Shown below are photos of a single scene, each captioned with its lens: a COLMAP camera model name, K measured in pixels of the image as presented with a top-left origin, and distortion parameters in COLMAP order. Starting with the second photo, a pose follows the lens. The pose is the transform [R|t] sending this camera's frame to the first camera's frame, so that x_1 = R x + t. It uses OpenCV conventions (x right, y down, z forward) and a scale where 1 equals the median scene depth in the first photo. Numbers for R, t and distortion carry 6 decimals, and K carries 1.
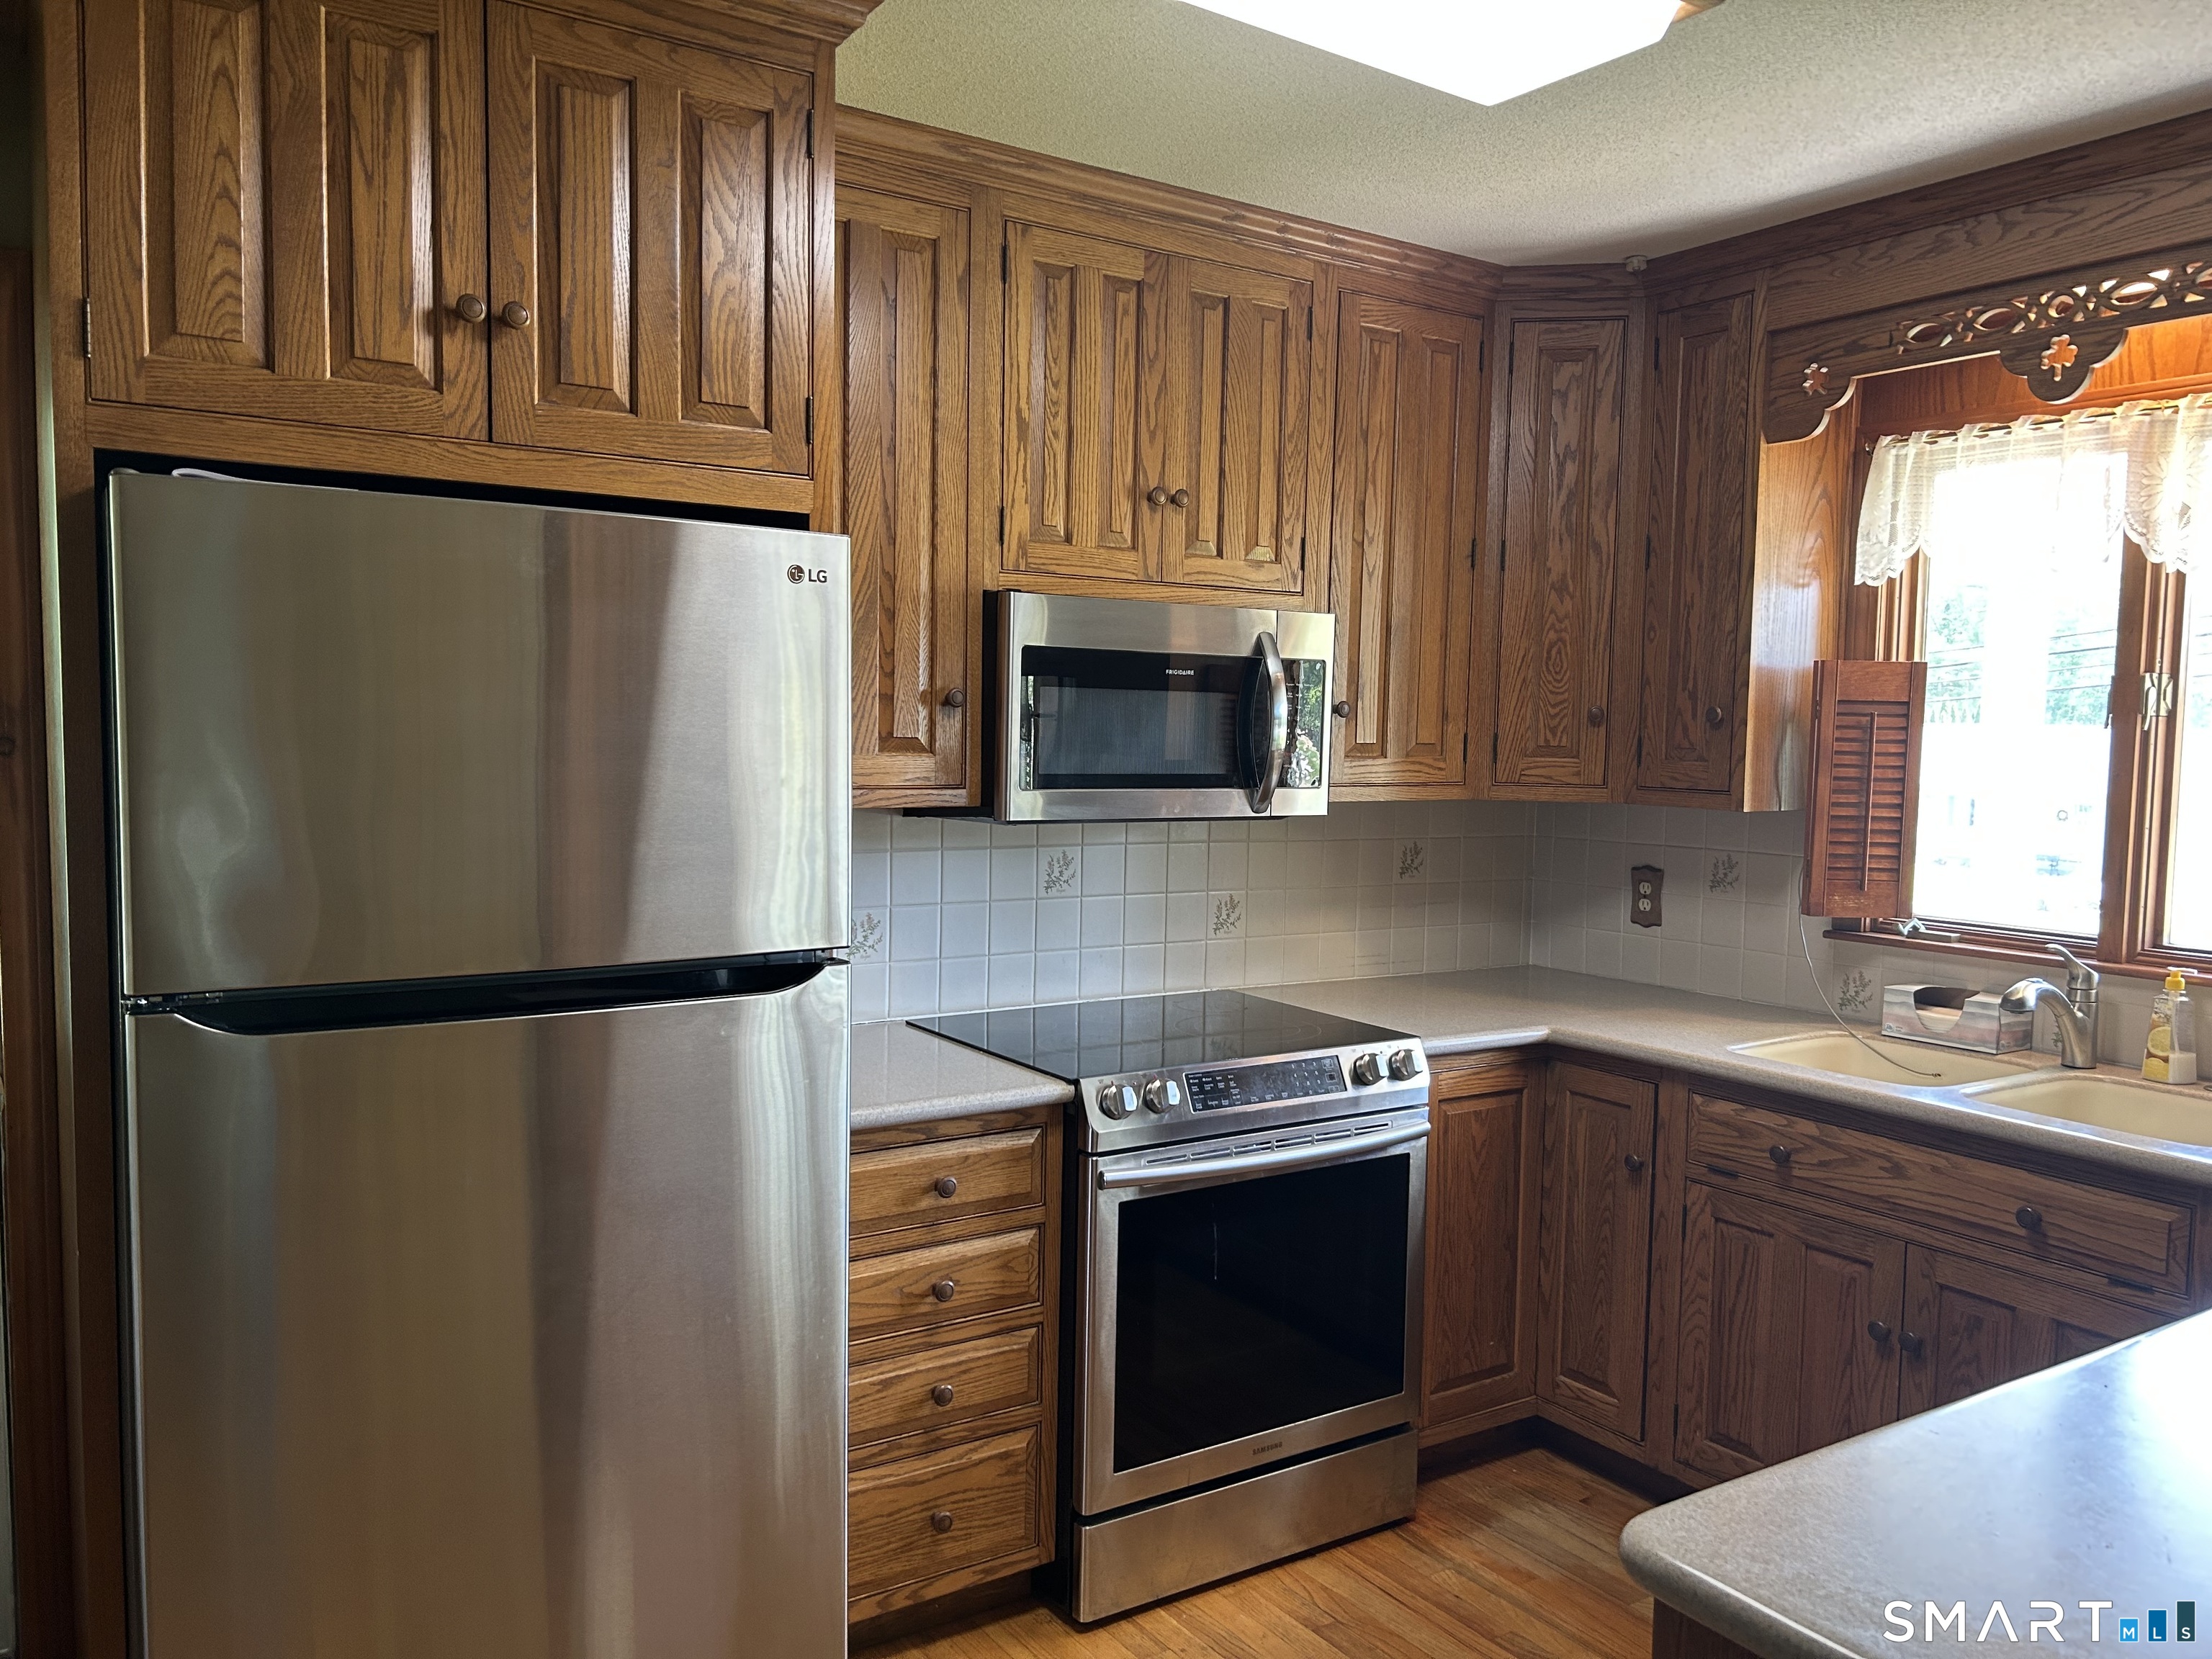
lens RADIAL K [[1675.5, 0, 1106.4], [0, 1675.5, 832.0], [0, 0, 1]] dist [0.038167, -0.055328]
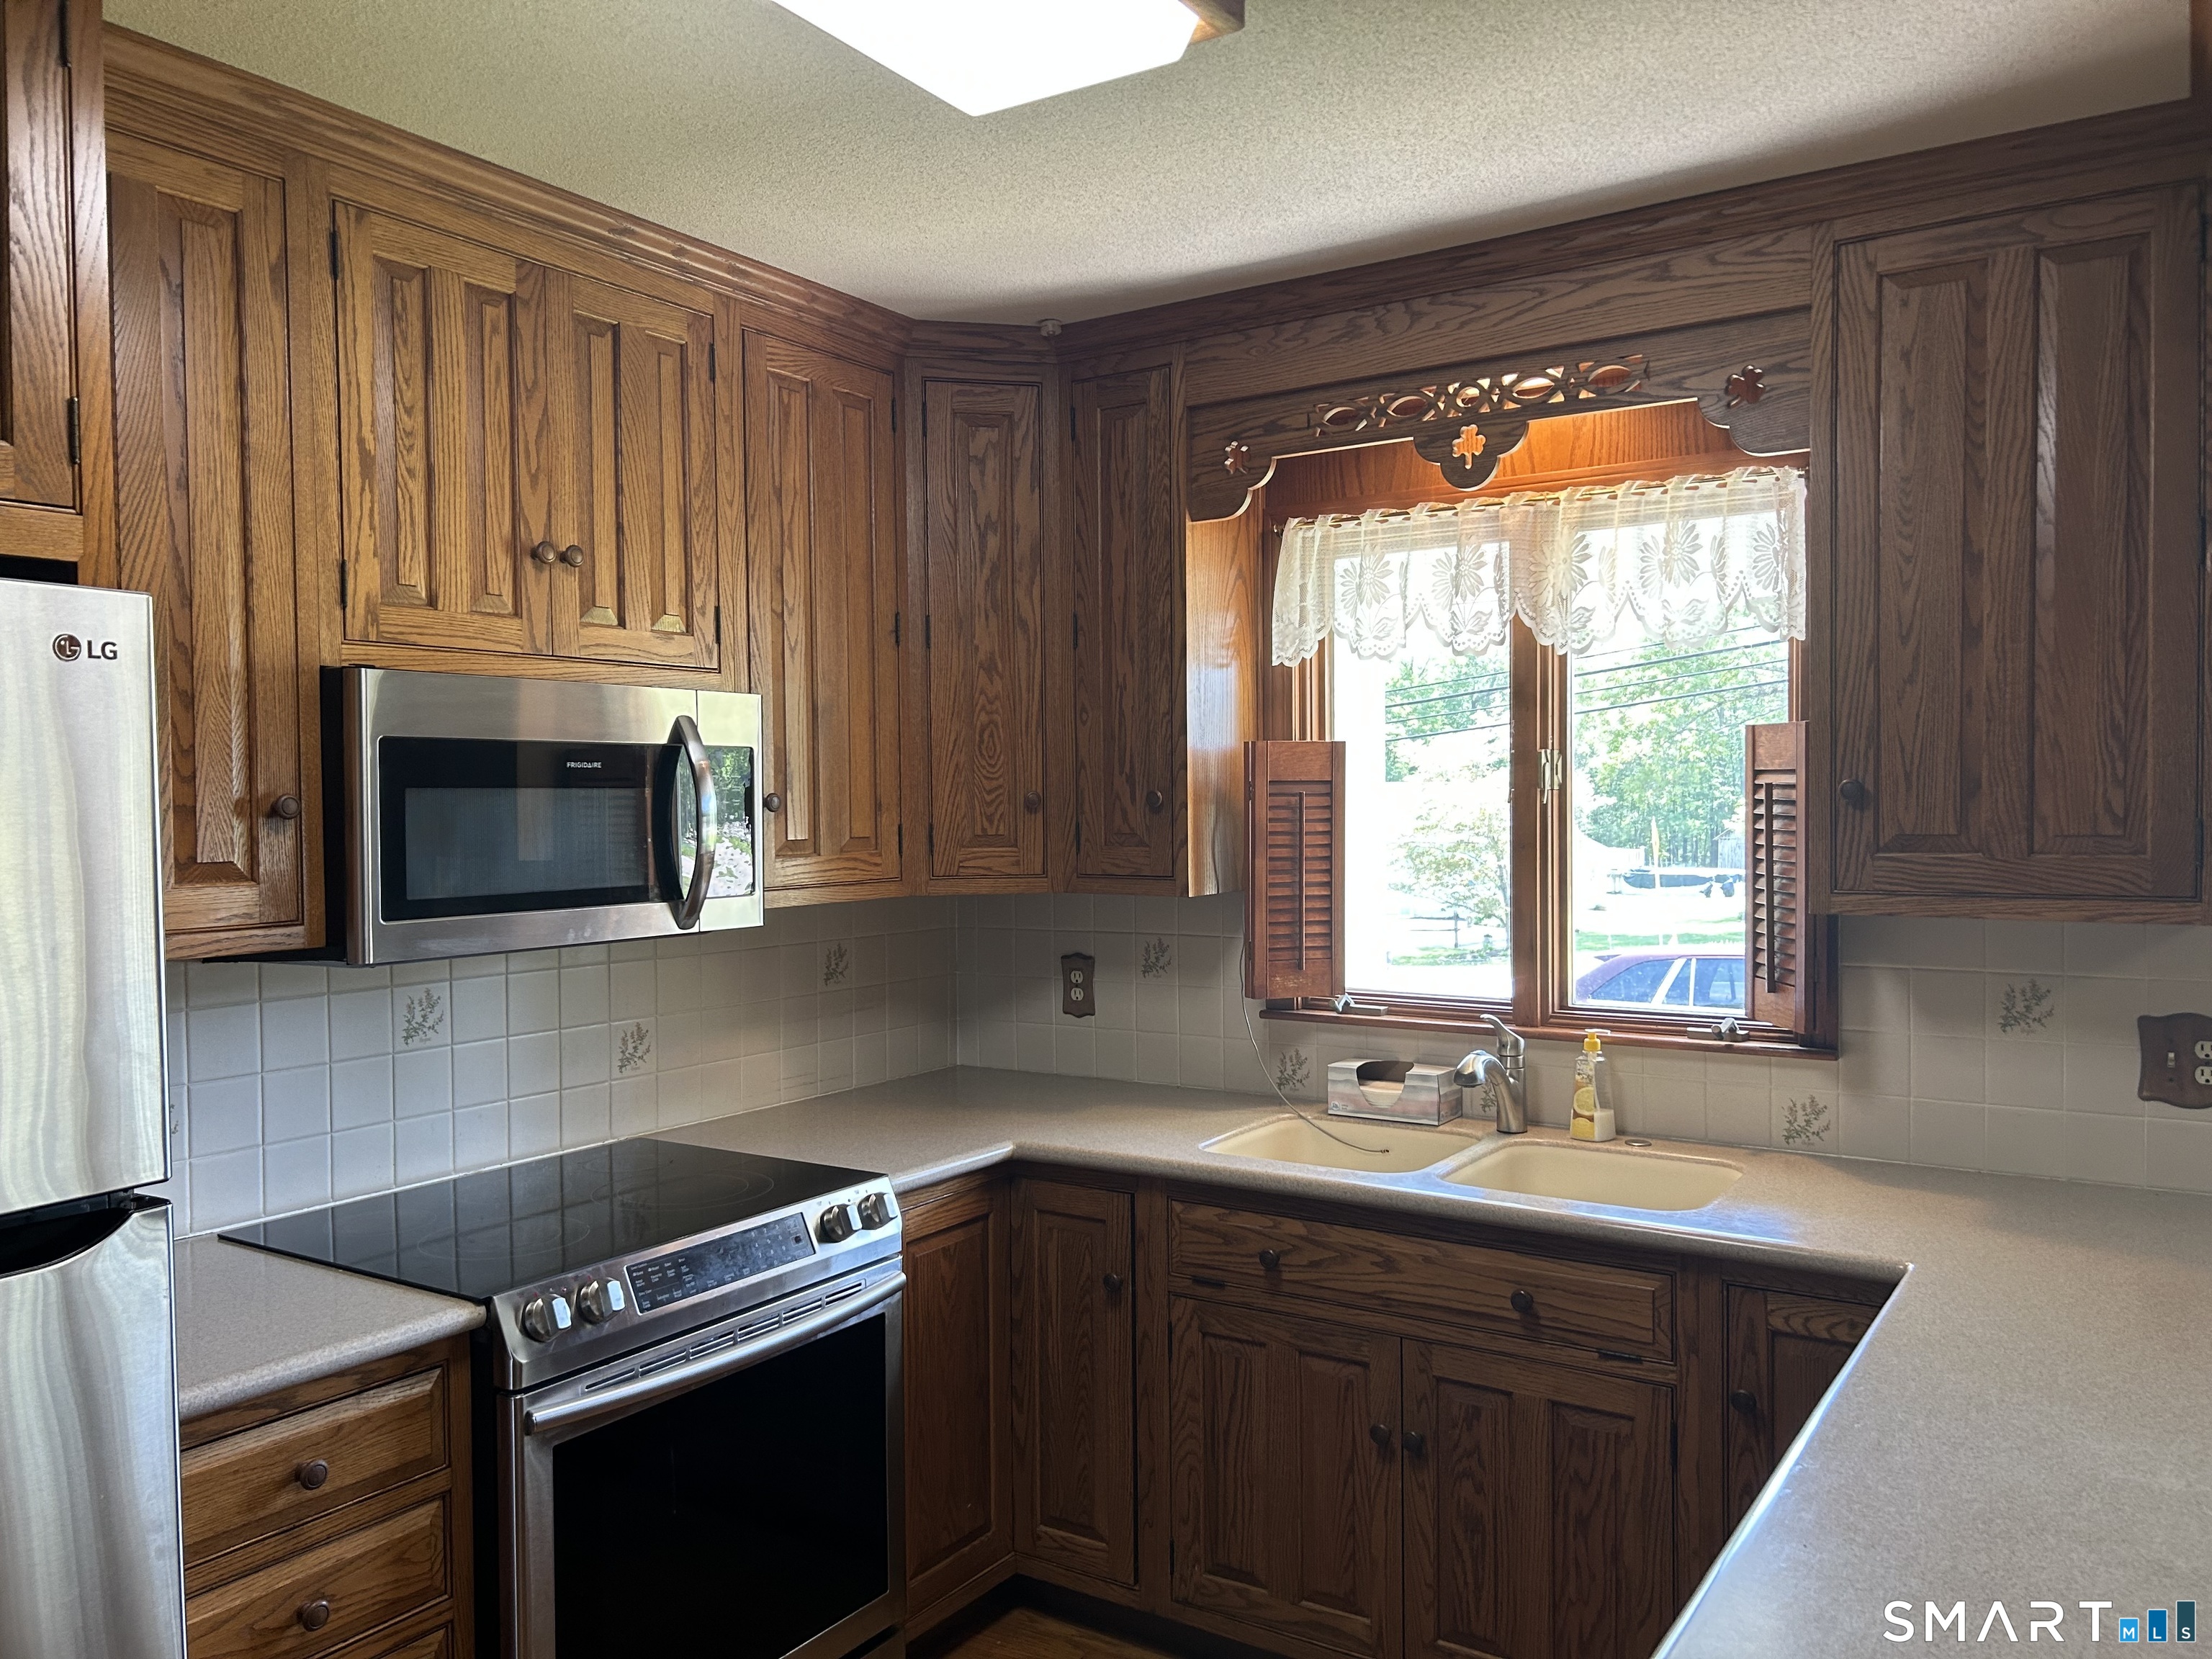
lens RADIAL K [[1675.5, 0, 1106.3], [0, 1675.5, 834.1], [0, 0, 1]] dist [0.038167, -0.055328]
pose [[0.917790, -0.037272, 0.395312, -0.049596], [0.053224, 0.998148, -0.029458, -0.024703], [-0.393482, 0.048076, 0.918074, 0.145117]]
